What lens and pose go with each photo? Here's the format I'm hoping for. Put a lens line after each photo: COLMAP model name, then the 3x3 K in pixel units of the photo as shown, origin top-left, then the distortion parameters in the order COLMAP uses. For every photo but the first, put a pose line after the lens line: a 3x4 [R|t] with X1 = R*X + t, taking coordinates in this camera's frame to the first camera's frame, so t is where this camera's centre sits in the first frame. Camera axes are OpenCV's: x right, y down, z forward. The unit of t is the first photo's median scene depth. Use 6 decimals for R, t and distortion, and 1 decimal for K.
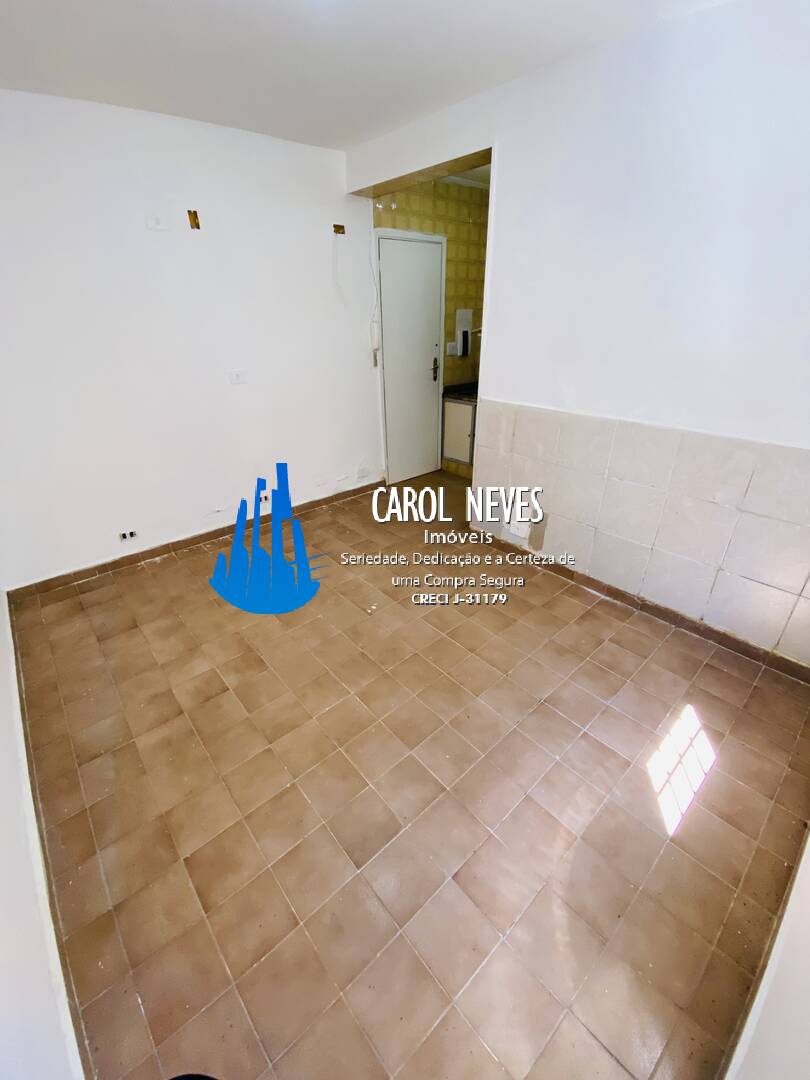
lens RADIAL K [[436.2, 0, 405.0], [0, 436.2, 540.0], [0, 0, 1]] dist [0.016712, -0.017206]
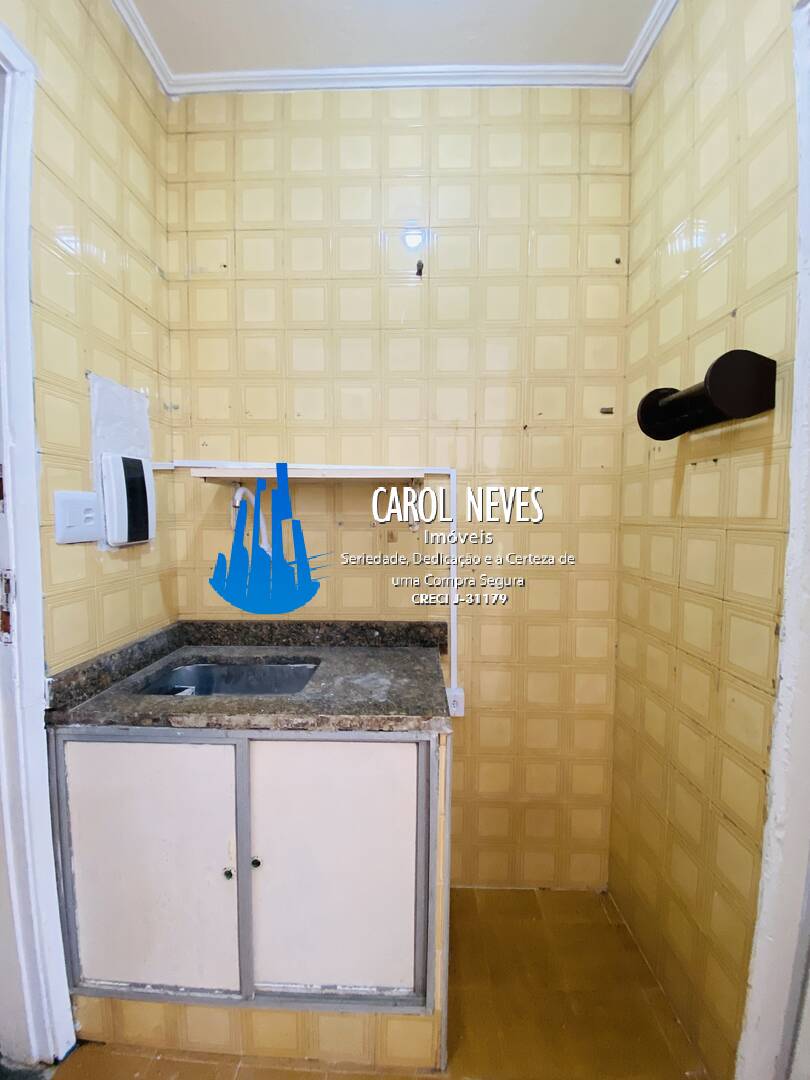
lens RADIAL K [[436.2, 0, 405.0], [0, 436.2, 540.0], [0, 0, 1]] dist [0.016712, -0.017206]
pose [[0.675924, -0.032841, 0.736239, 0.112526], [0.327238, 0.908496, -0.259905, -0.659007], [-0.660335, 0.416601, 0.624821, 1.593223]]
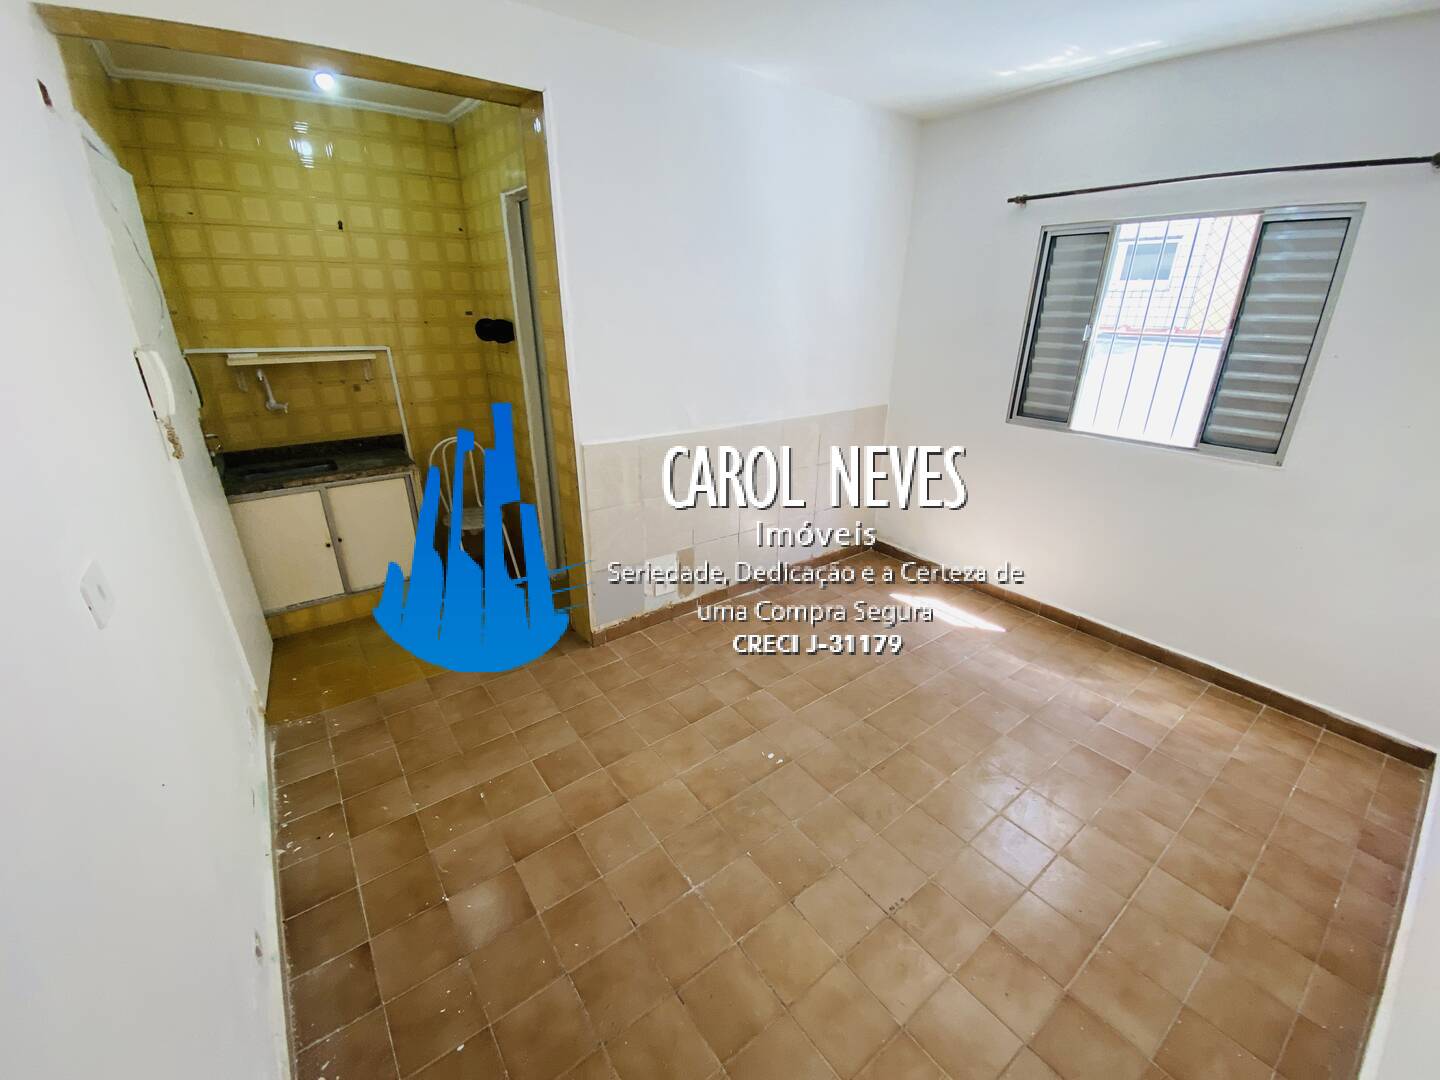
lens RADIAL K [[581.6, 0, 720.0], [0, 581.6, 540.0], [0, 0, 1]] dist [0.016712, -0.017206]
pose [[0.073345, -0.364816, 0.928186, -0.977305], [0.447779, 0.843656, 0.296208, -0.522662], [-0.891131, 0.393897, 0.225235, 0.938915]]
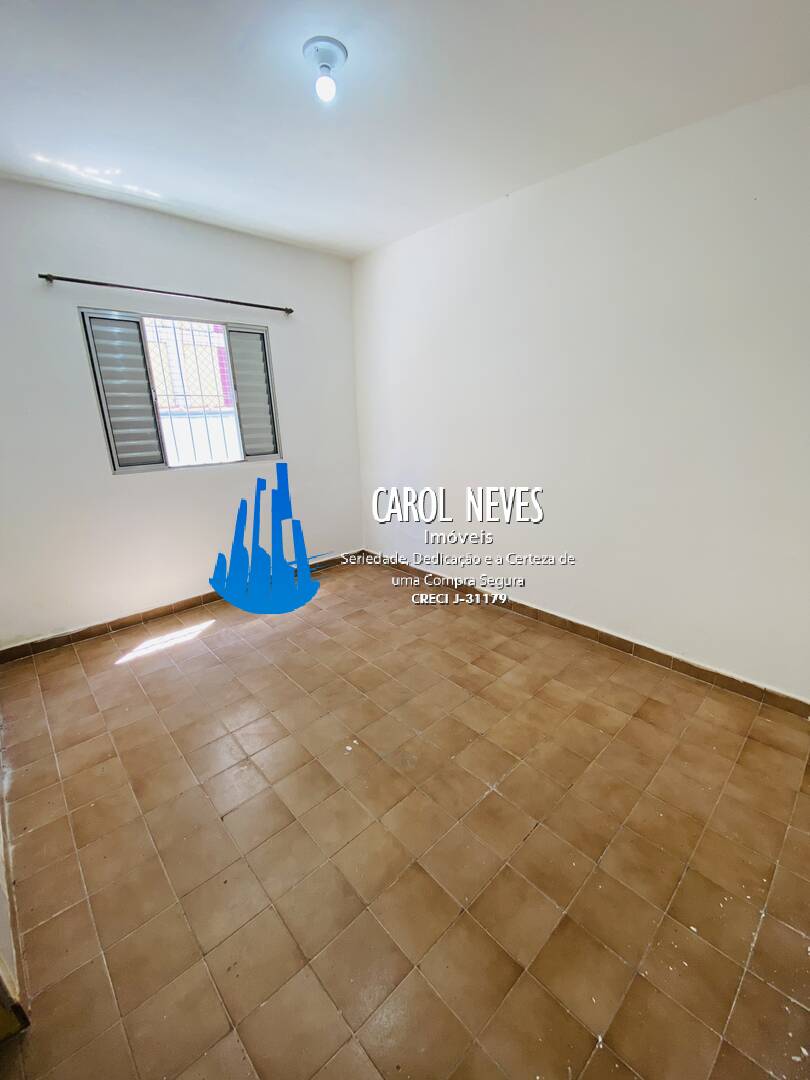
lens RADIAL K [[436.2, 0, 405.0], [0, 436.2, 540.0], [0, 0, 1]] dist [0.016712, -0.017206]
pose [[-0.999176, 0.037563, -0.015367, -0.210986], [0.016507, 0.722036, 0.691659, -0.755007], [0.037077, 0.690835, -0.722061, 1.633158]]
